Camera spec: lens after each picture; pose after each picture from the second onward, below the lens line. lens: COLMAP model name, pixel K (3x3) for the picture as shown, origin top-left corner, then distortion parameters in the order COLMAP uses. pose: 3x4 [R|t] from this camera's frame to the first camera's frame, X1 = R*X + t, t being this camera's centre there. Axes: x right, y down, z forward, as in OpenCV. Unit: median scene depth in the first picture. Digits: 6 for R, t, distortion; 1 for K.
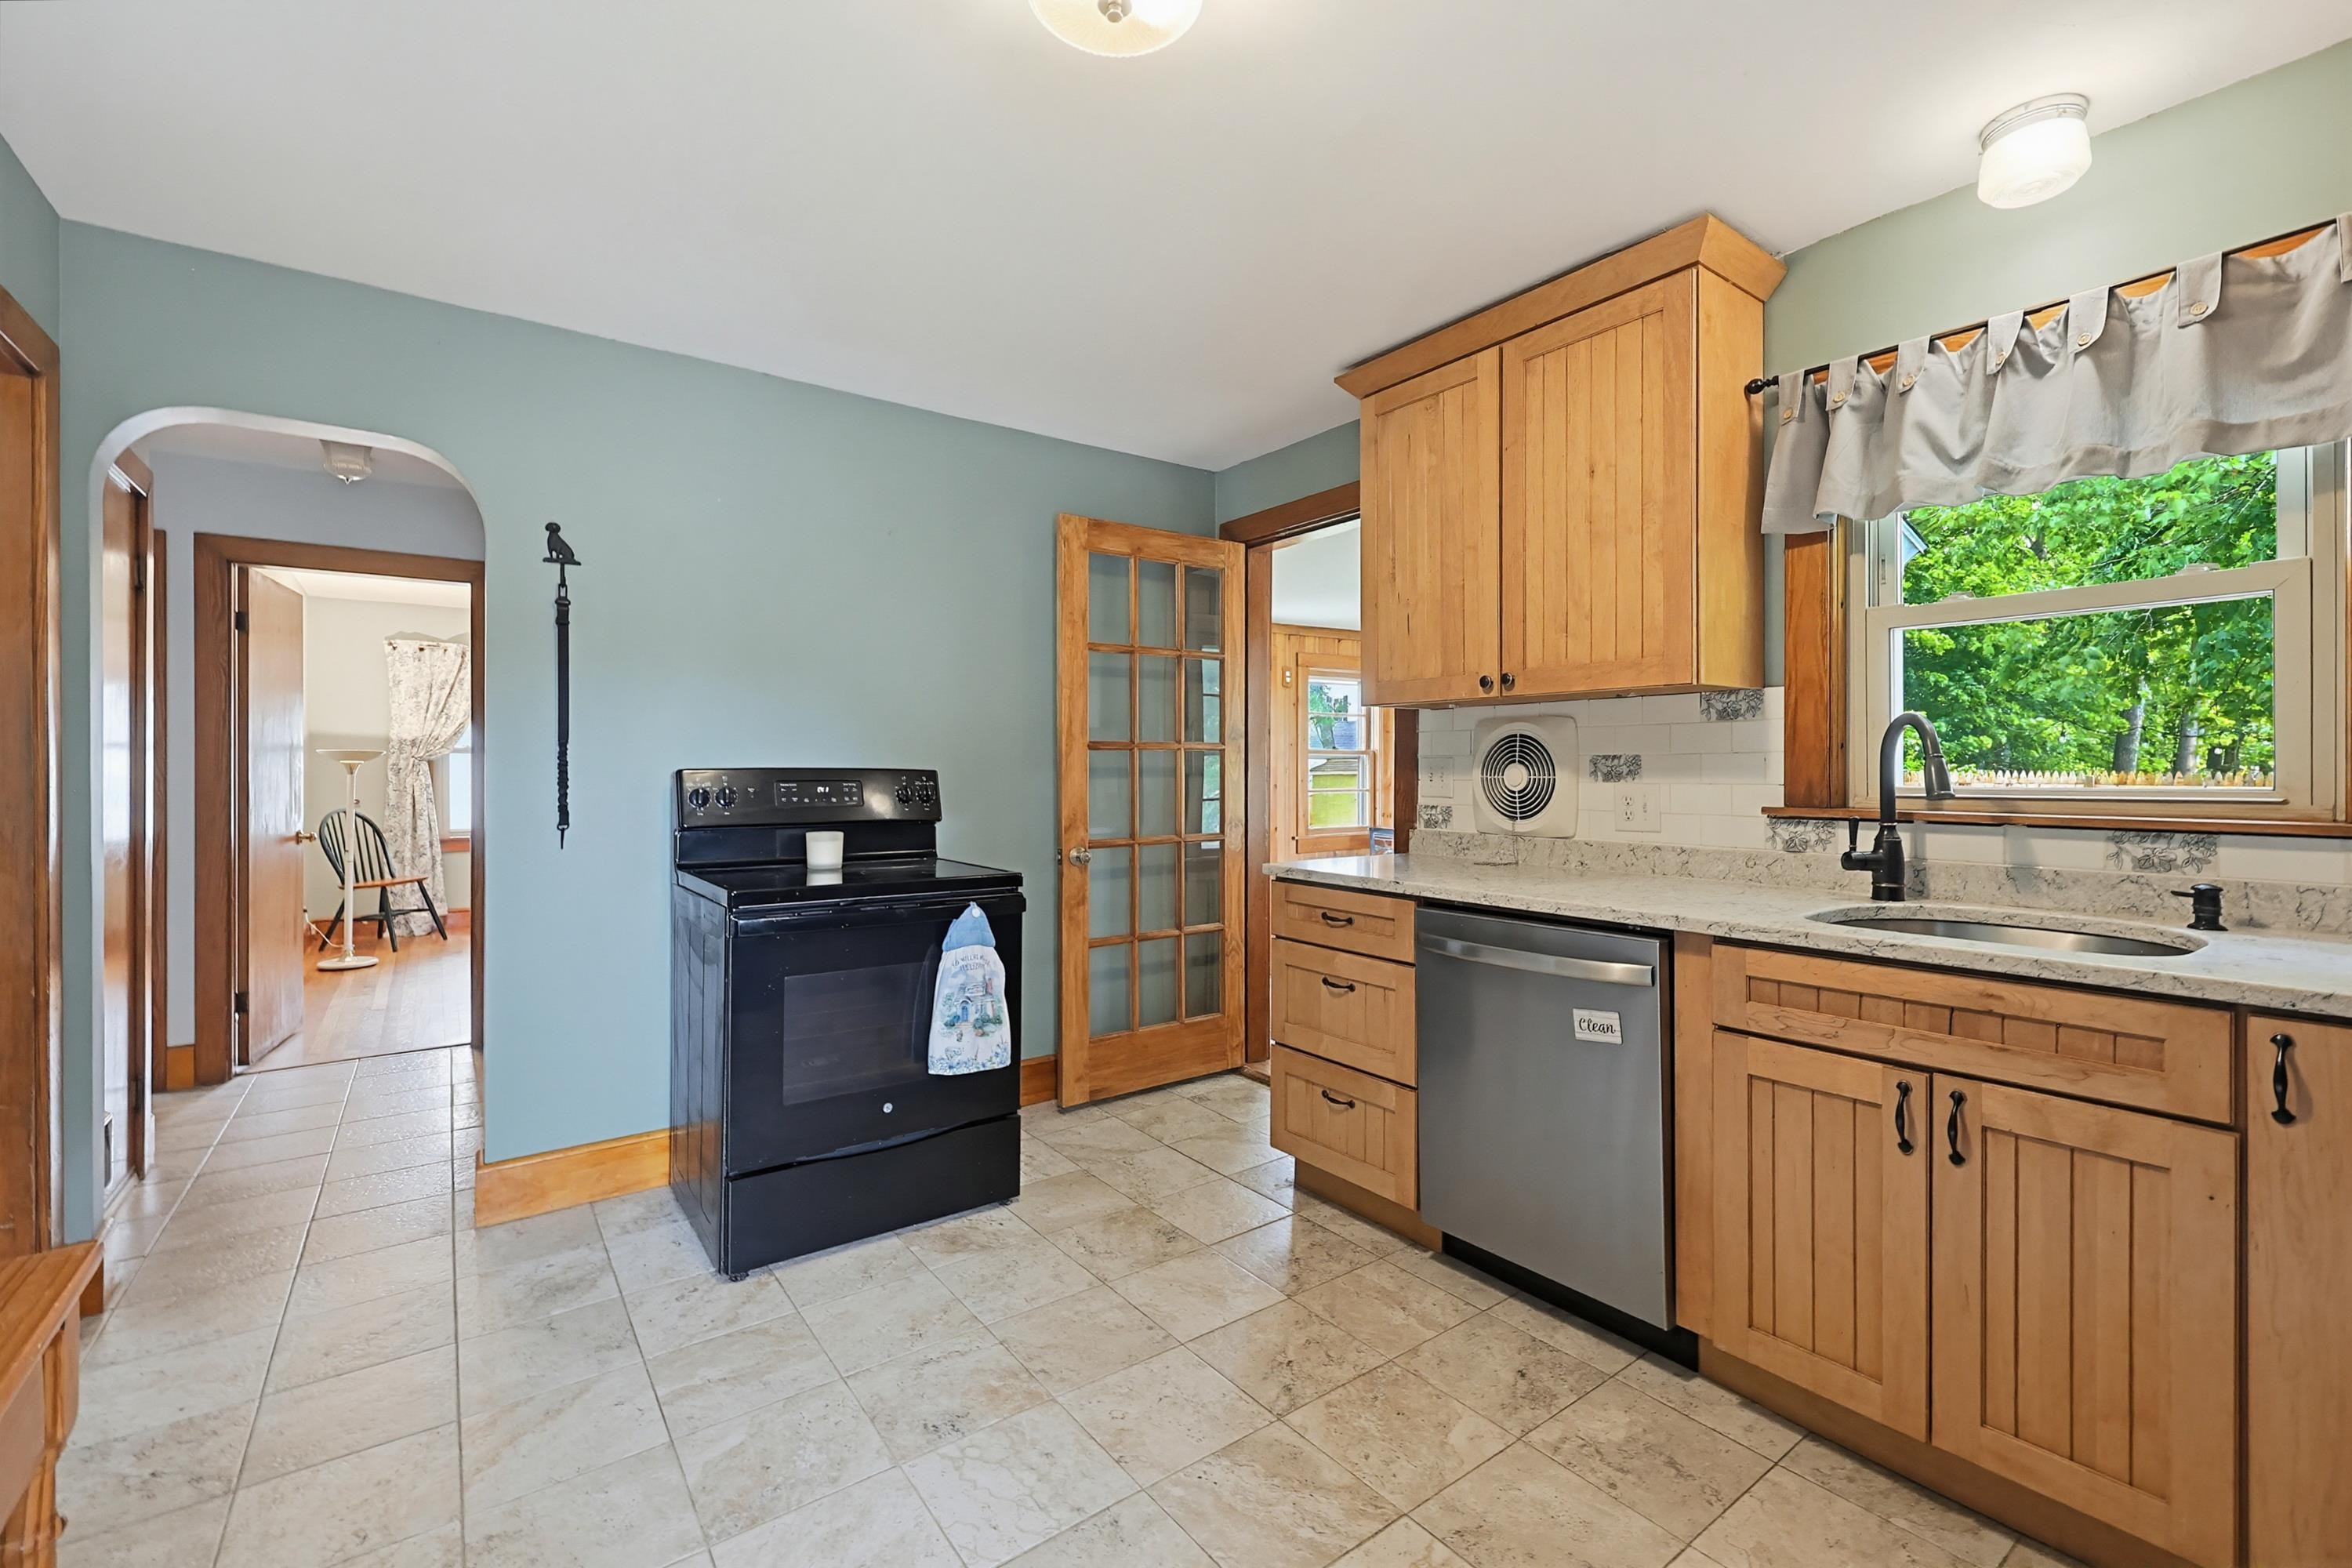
lens RADIAL K [[1013.3, 0, 1195.9], [0, 1013.3, 766.1], [0, 0, 1]] dist [-0.003177, 0.000468]
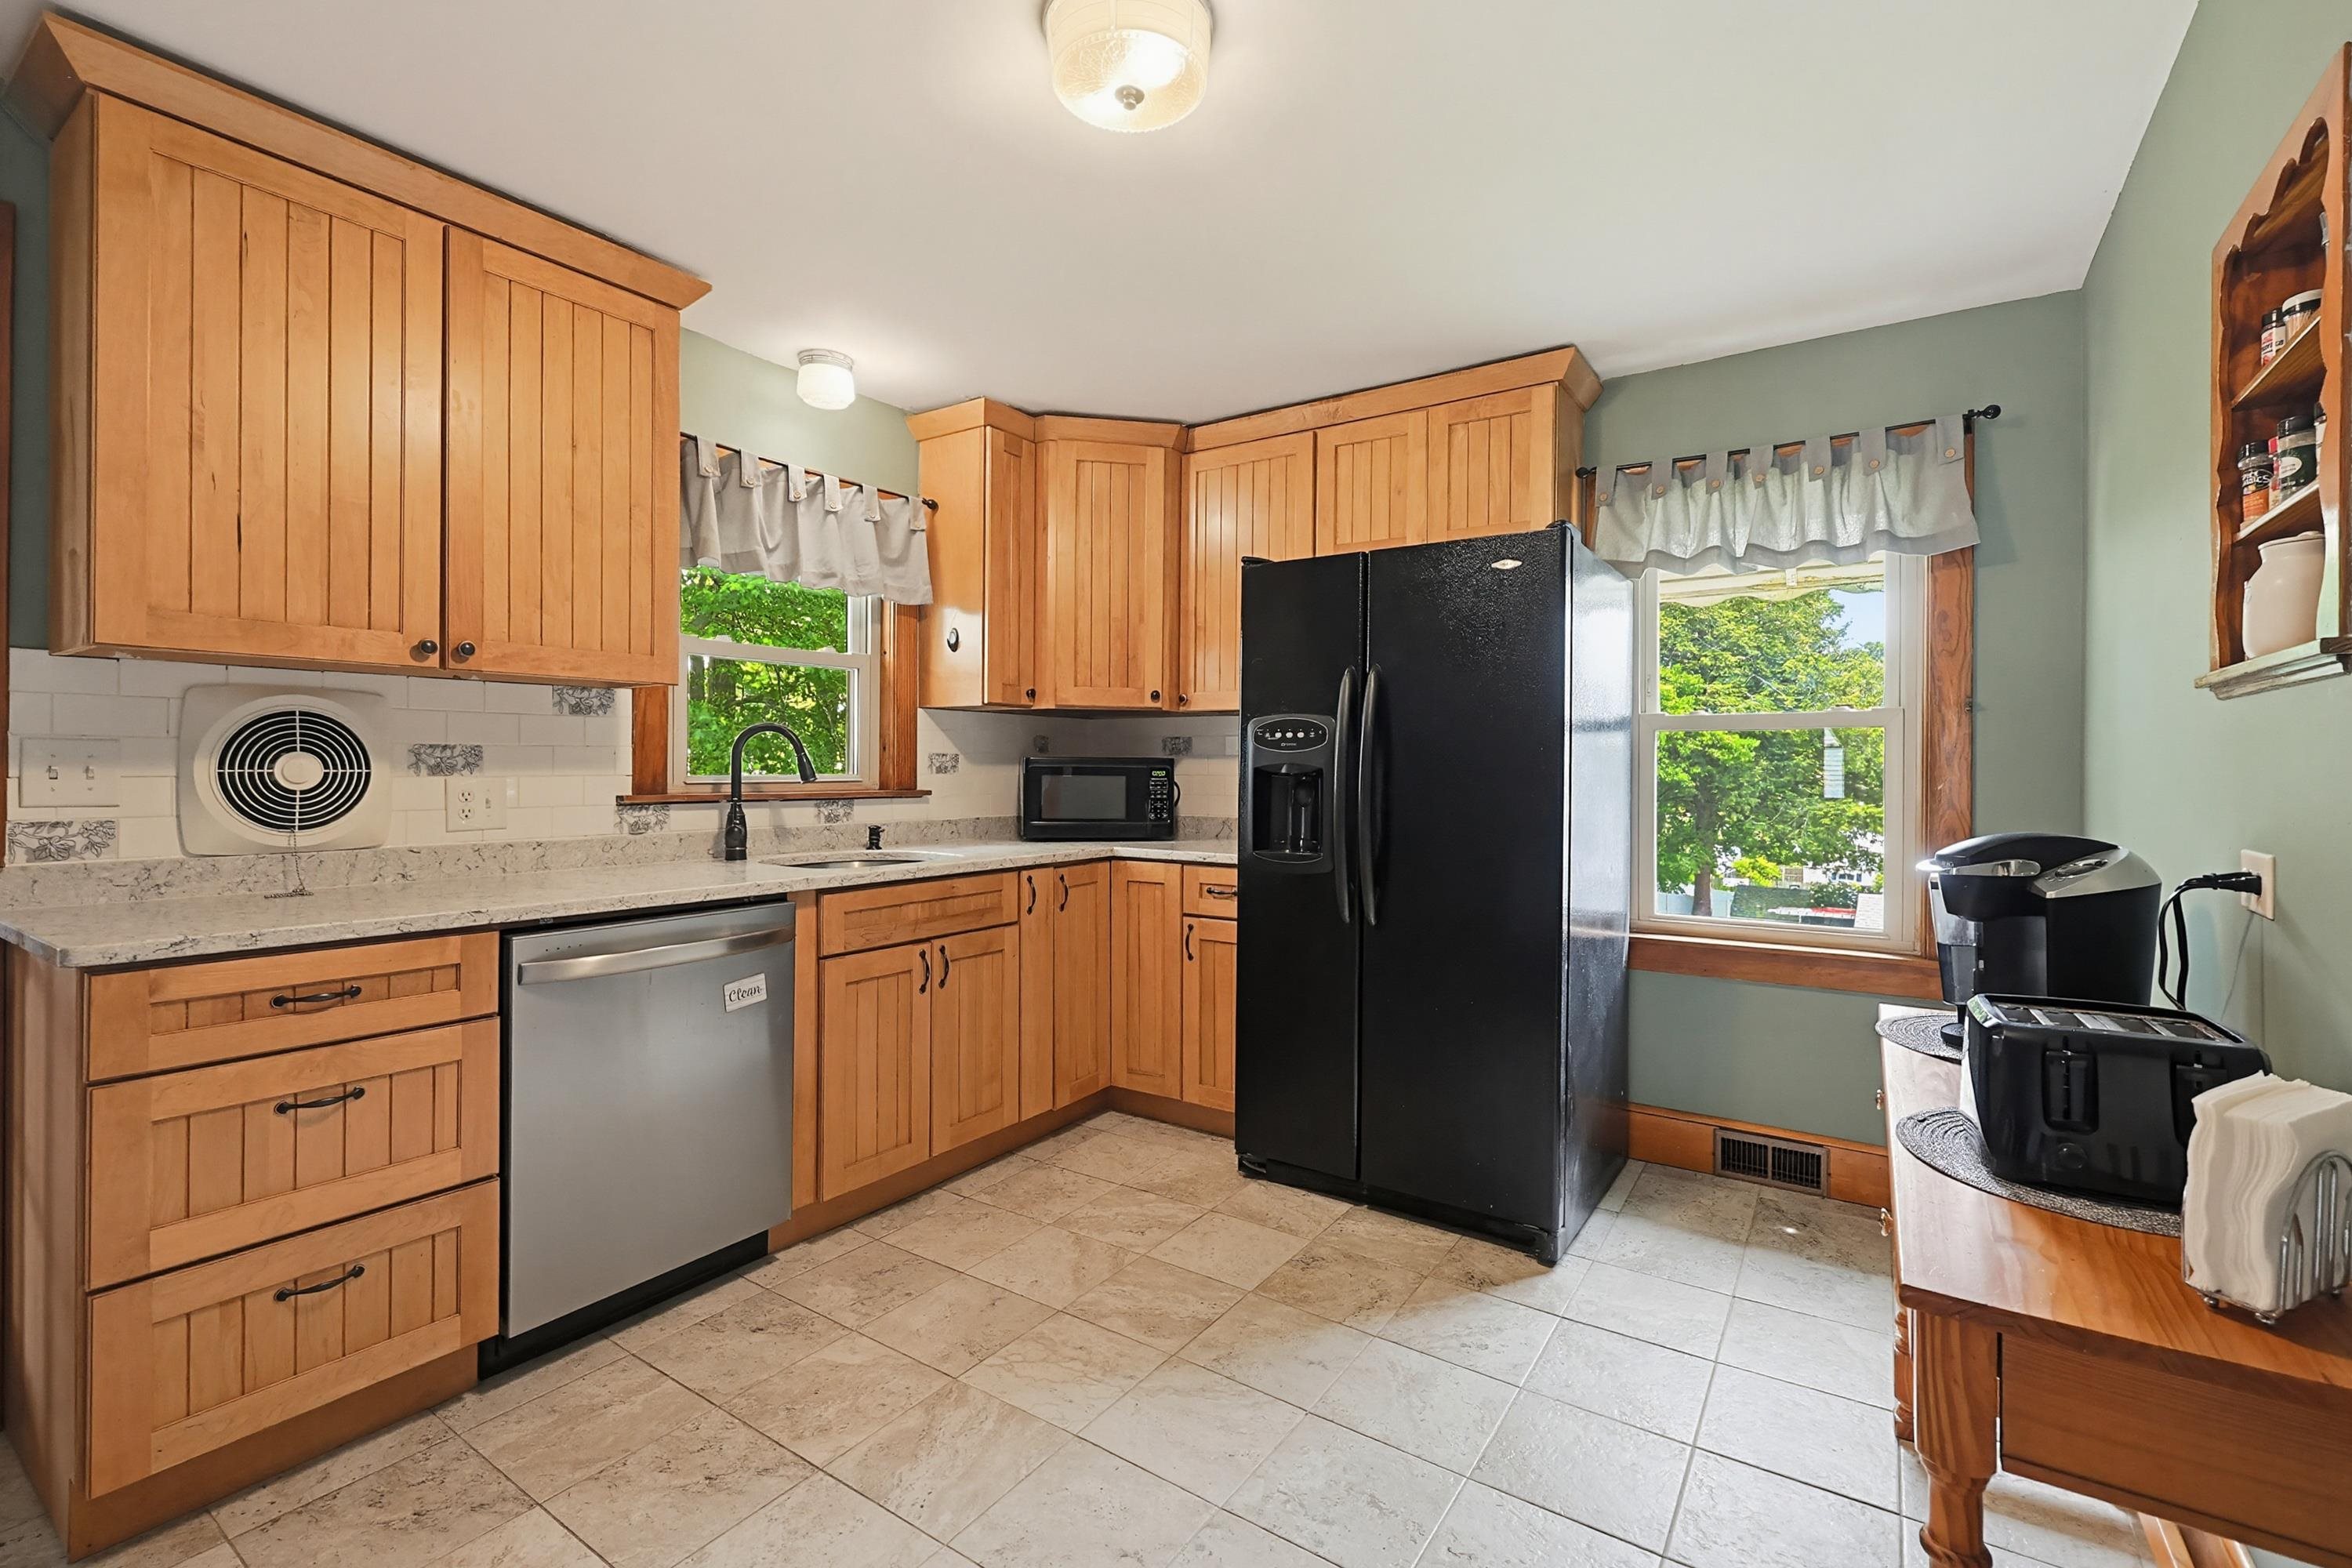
lens RADIAL K [[1013.3, 0, 1197.2], [0, 1013.3, 776.6], [0, 0, 1]] dist [-0.003177, 0.000468]
pose [[-0.331523, -0.006826, 0.943422, -0.684862], [-0.003578, 0.999976, 0.005978, 0.010150], [-0.943440, -0.001394, -0.331540, 0.758602]]
